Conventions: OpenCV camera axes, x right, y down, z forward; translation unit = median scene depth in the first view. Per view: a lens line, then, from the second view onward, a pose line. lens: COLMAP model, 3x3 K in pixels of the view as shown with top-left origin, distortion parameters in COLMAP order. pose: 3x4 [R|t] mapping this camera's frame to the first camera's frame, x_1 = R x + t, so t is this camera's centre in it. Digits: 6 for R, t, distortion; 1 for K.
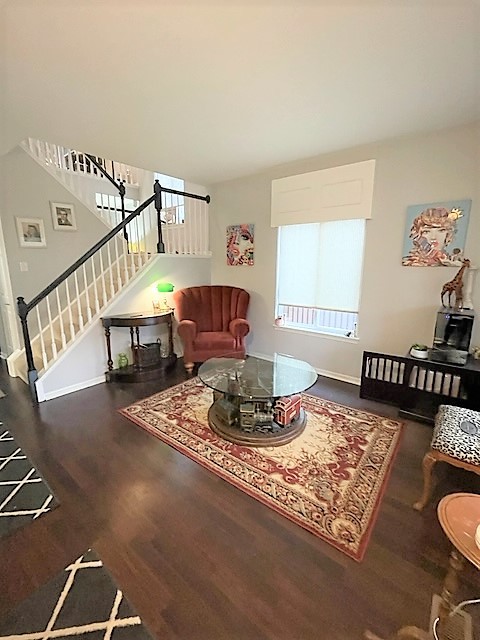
lens RADIAL K [[280.0, 0, 238.7], [0, 280.0, 318.0], [0, 0, 1]] dist [-0.000076, -0.000539]
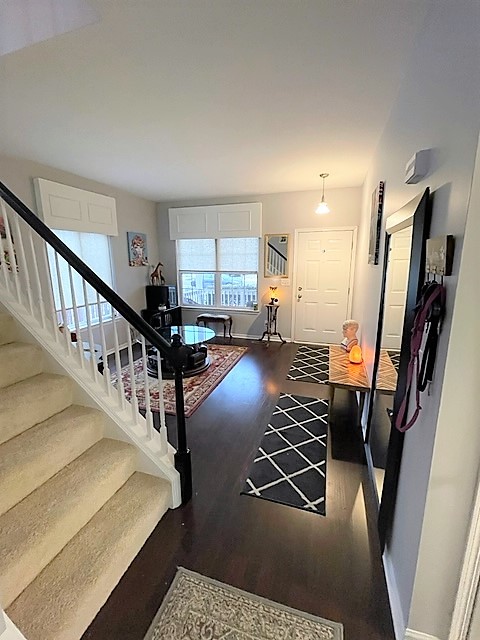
lens RADIAL K [[280.0, 0, 238.7], [0, 280.0, 318.0], [0, 0, 1]] dist [-0.000076, -0.000539]
pose [[-0.354513, -0.189864, 0.915572, -1.304346], [0.192341, 0.943421, 0.270114, -0.227750], [-0.915055, 0.271862, -0.297937, 1.009898]]
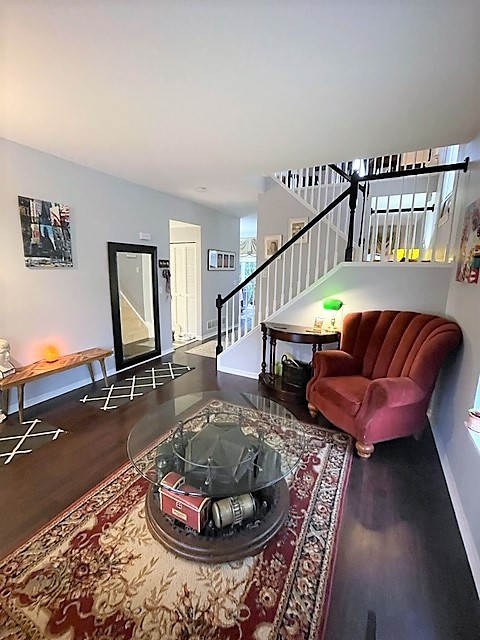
lens RADIAL K [[280.0, 0, 238.7], [0, 280.0, 318.0], [0, 0, 1]] dist [-0.000076, -0.000539]
pose [[0.196896, 0.177297, -0.964260, 0.624050], [-0.212089, 0.967928, 0.134664, -0.162778], [0.957210, 0.177994, 0.228184, 0.757634]]
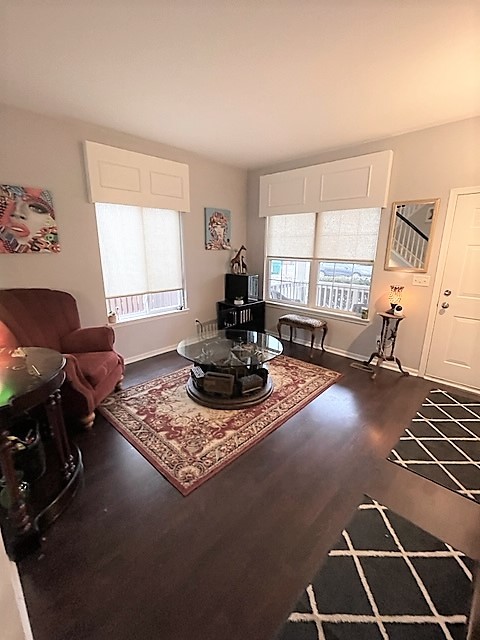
lens RADIAL K [[280.0, 0, 238.7], [0, 280.0, 318.0], [0, 0, 1]] dist [-0.000076, -0.000539]
pose [[0.087225, -0.249615, 0.964409, -0.889355], [0.194018, 0.953817, 0.229325, -0.151450], [-0.977113, 0.167110, 0.131626, 0.720668]]
